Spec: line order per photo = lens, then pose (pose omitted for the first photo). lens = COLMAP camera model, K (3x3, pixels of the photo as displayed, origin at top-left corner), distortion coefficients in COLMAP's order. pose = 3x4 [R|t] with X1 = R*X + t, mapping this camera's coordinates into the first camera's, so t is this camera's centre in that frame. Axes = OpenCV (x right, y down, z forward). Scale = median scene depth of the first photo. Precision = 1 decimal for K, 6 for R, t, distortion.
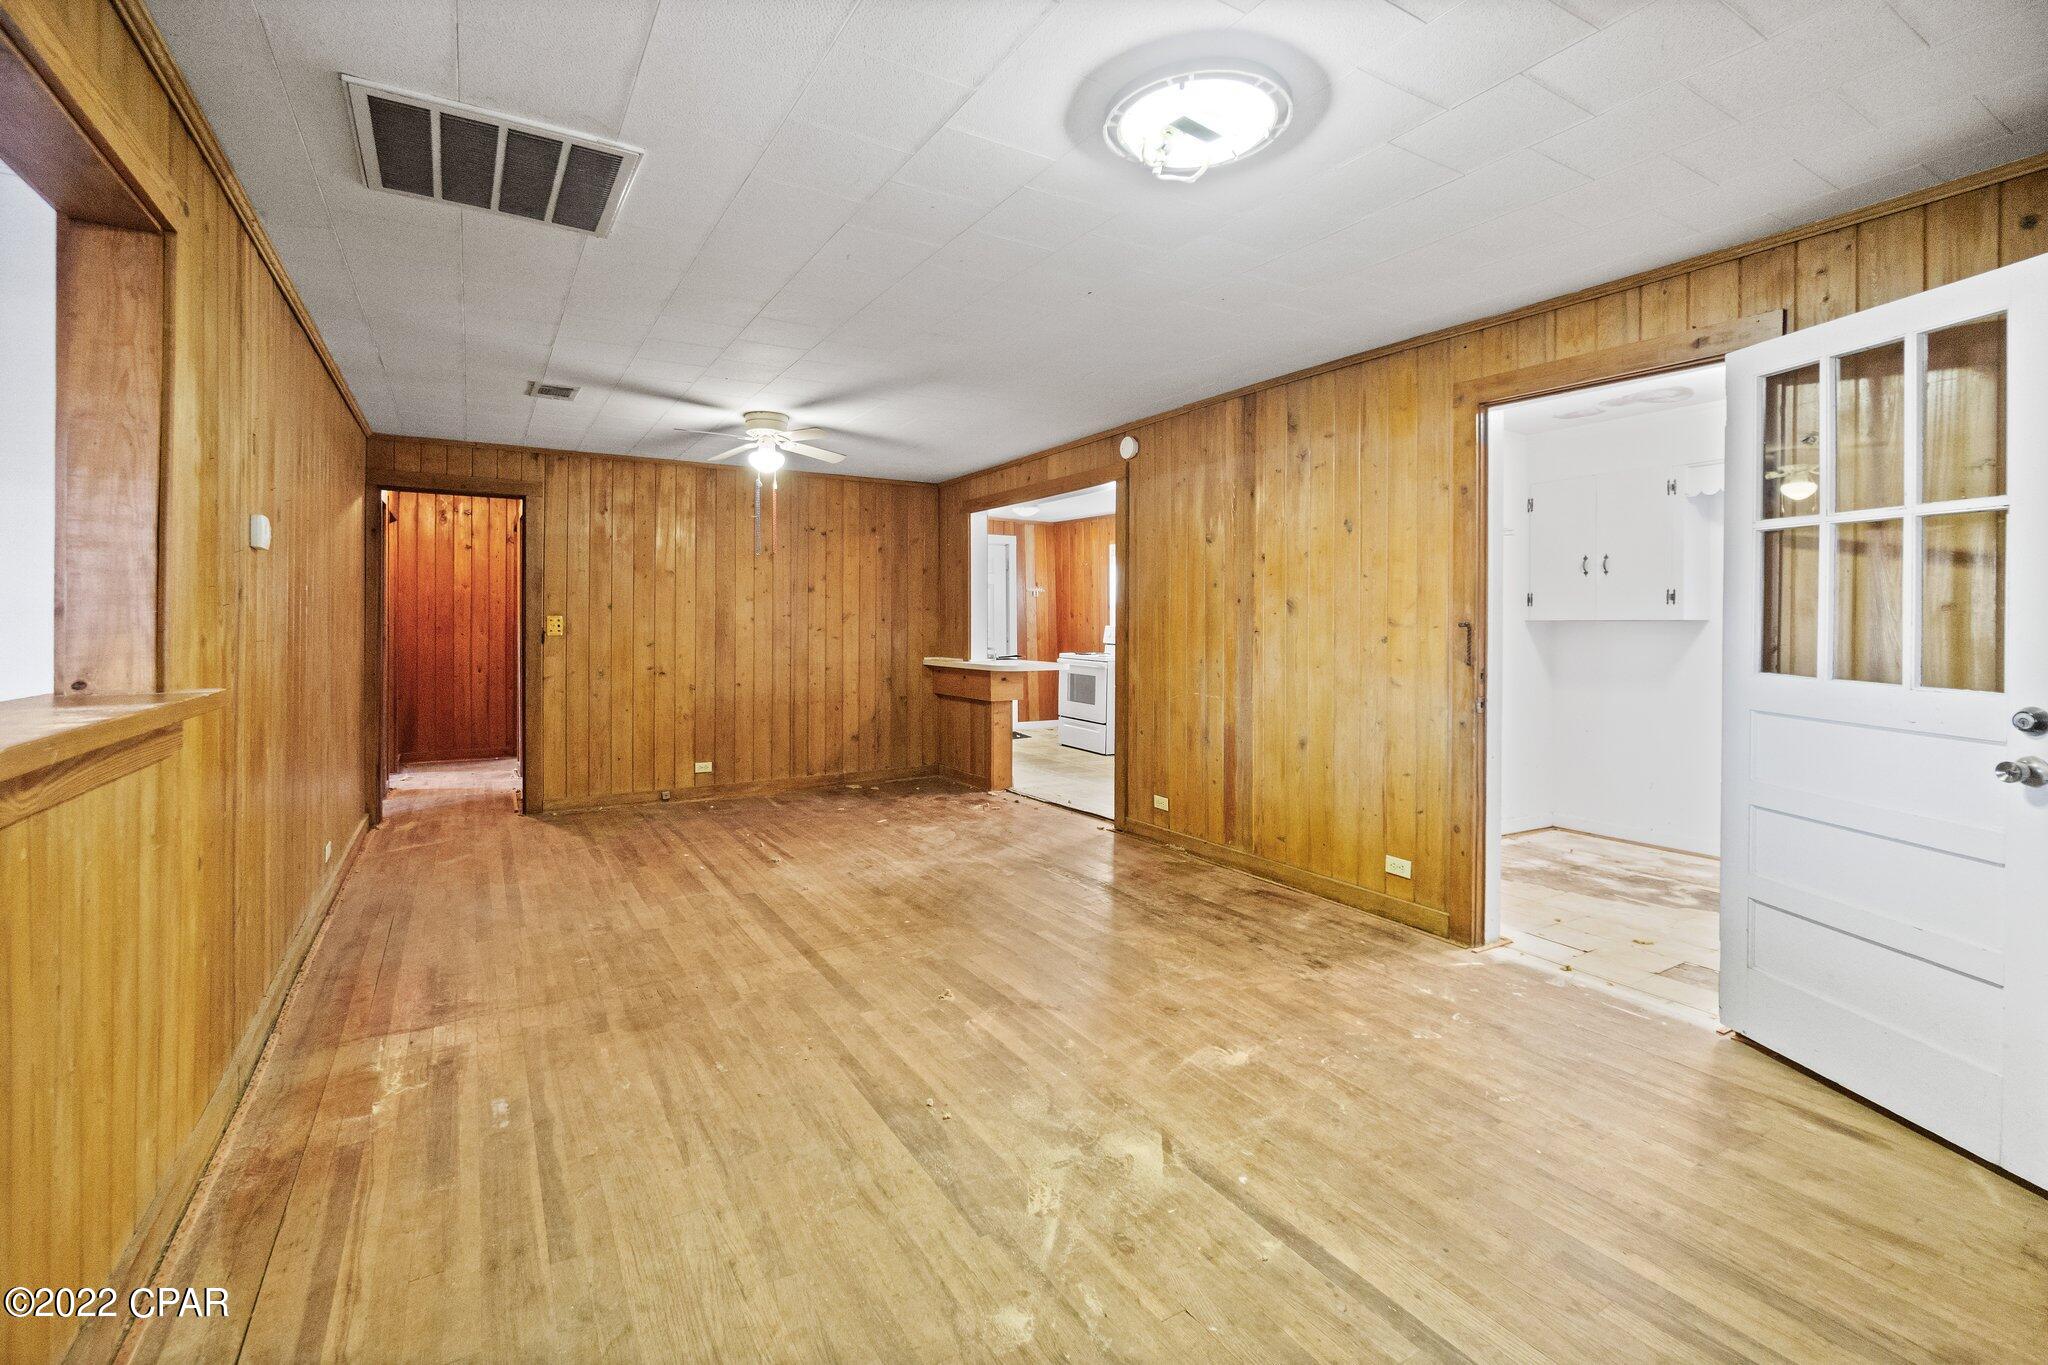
lens RADIAL K [[883.8, 0, 1005.6], [0, 883.8, 611.3], [0, 0, 1]] dist [0.001320, 0.000011]
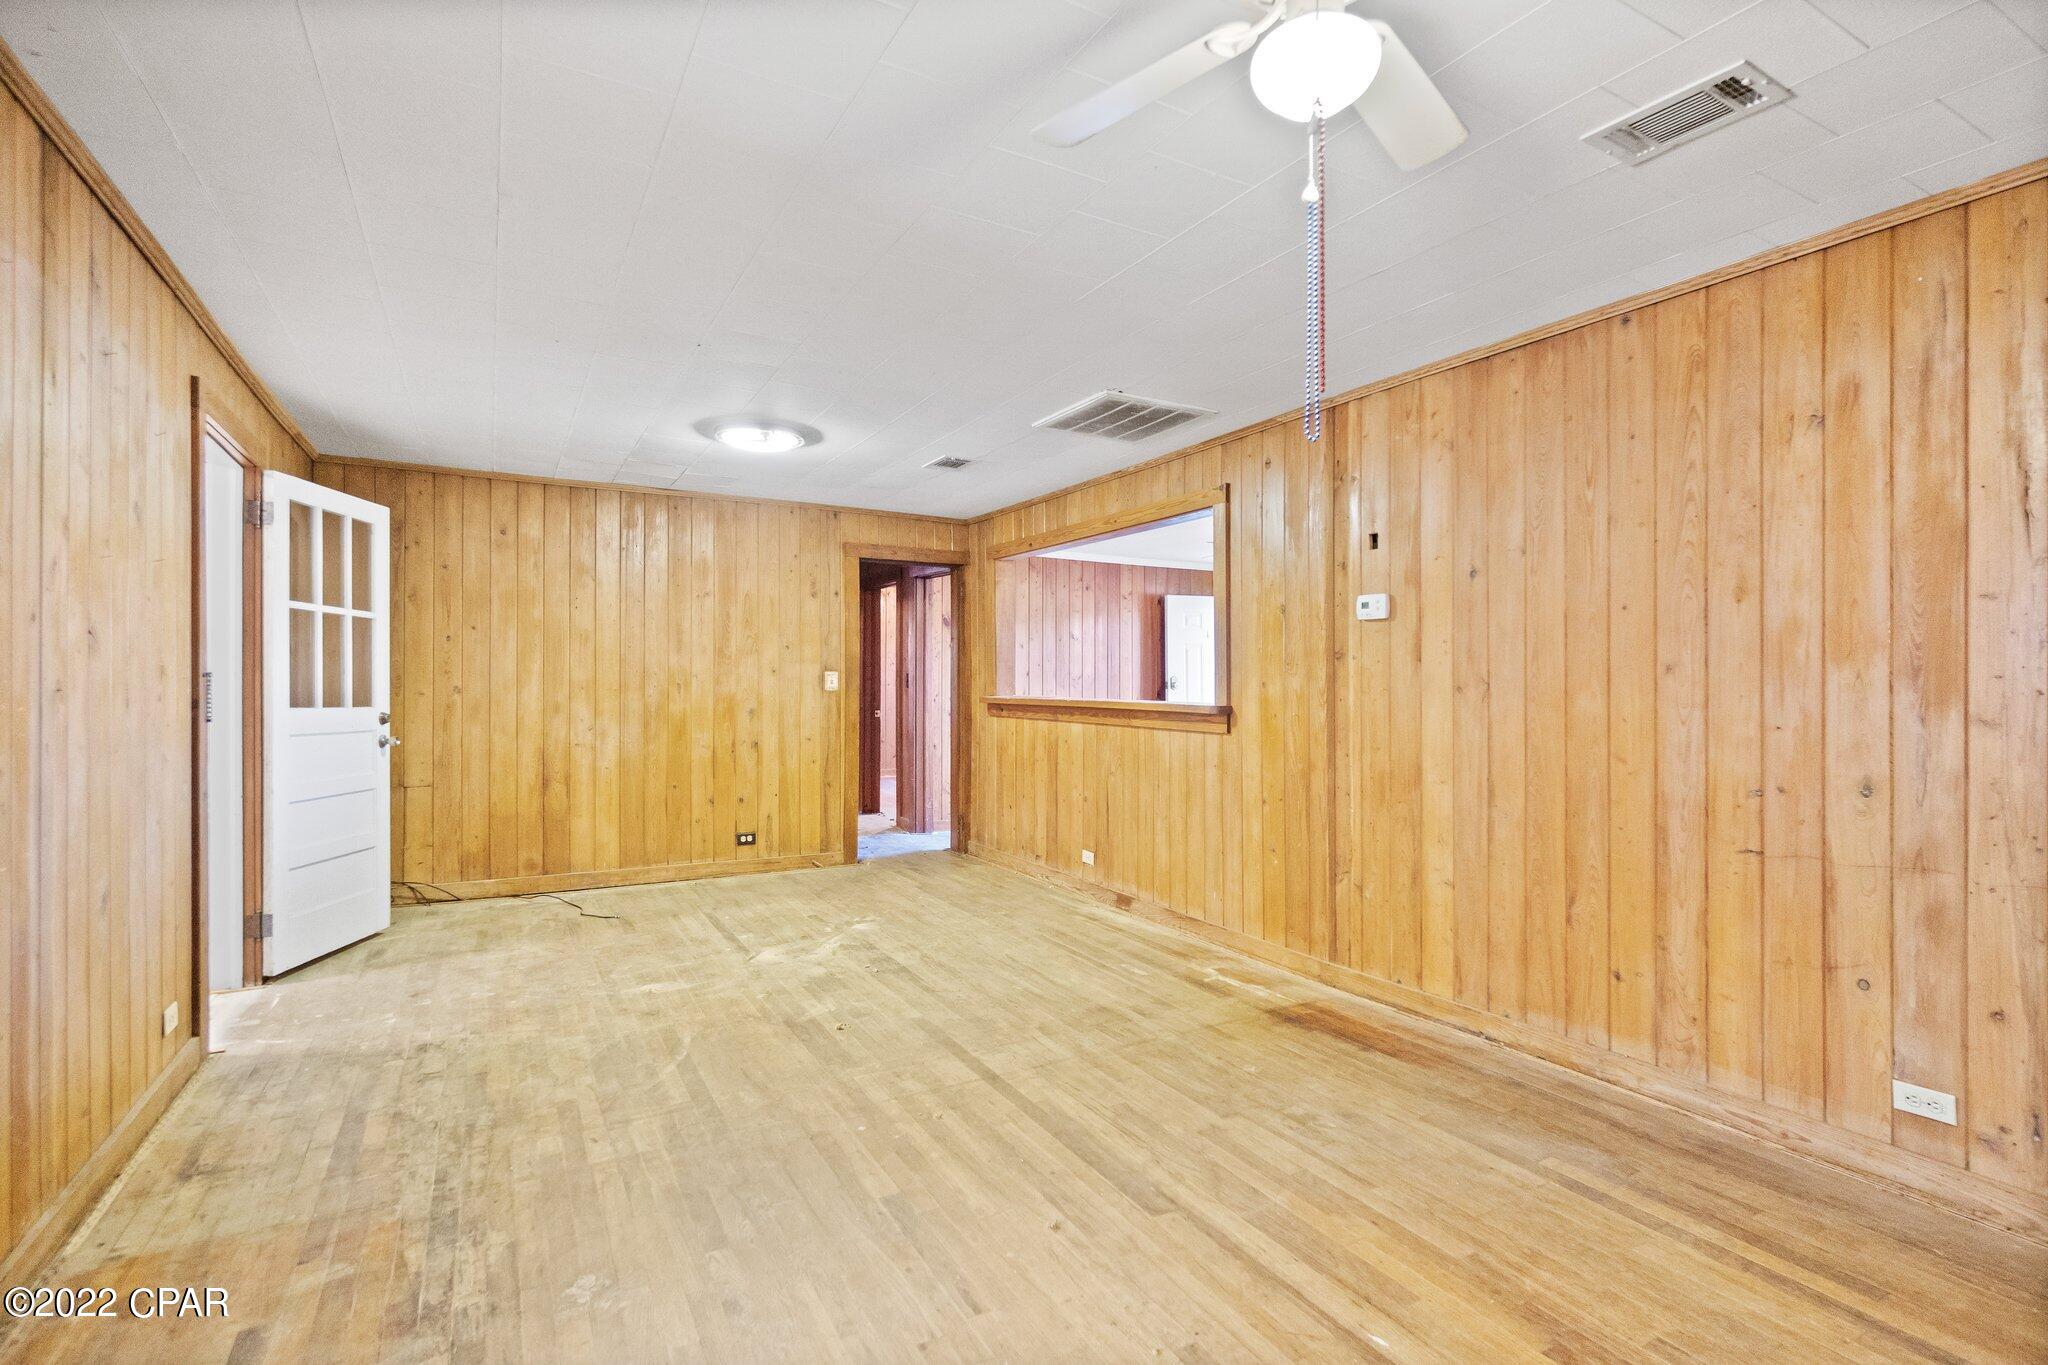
lens RADIAL K [[942.3, 0, 1025.5], [0, 942.3, 678.6], [0, 0, 1]] dist [-0.003174, -0.000097]
pose [[-0.999706, -0.003105, 0.024047, -0.332223], [-0.003351, 0.999943, -0.010176, 0.030636], [-0.024014, -0.010254, -0.999659, 2.267776]]
